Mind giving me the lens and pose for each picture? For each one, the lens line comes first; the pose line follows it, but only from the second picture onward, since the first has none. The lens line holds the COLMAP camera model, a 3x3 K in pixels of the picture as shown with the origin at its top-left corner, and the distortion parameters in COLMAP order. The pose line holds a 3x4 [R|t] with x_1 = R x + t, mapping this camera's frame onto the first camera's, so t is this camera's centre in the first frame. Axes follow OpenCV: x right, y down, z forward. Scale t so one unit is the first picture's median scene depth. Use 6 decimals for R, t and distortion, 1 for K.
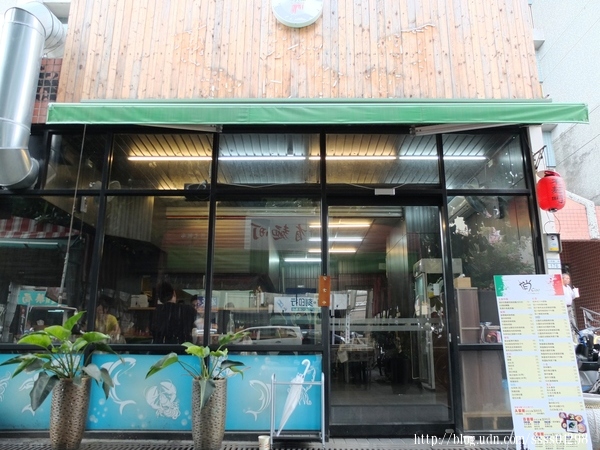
lens RADIAL K [[450.9, 0, 302.4], [0, 450.9, 226.8], [0, 0, 1]] dist [-0.044770, 0.014262]
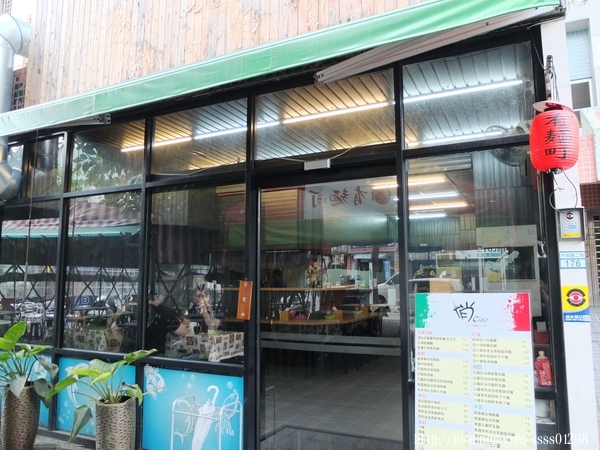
lens RADIAL K [[450.9, 0, 298.9], [0, 450.9, 223.0], [0, 0, 1]] dist [-0.044770, 0.014262]
pose [[0.910310, -0.062240, -0.409221, 0.430088], [0.107958, 0.990113, 0.089562, -0.049745], [0.399601, -0.125708, 0.908029, 0.295485]]
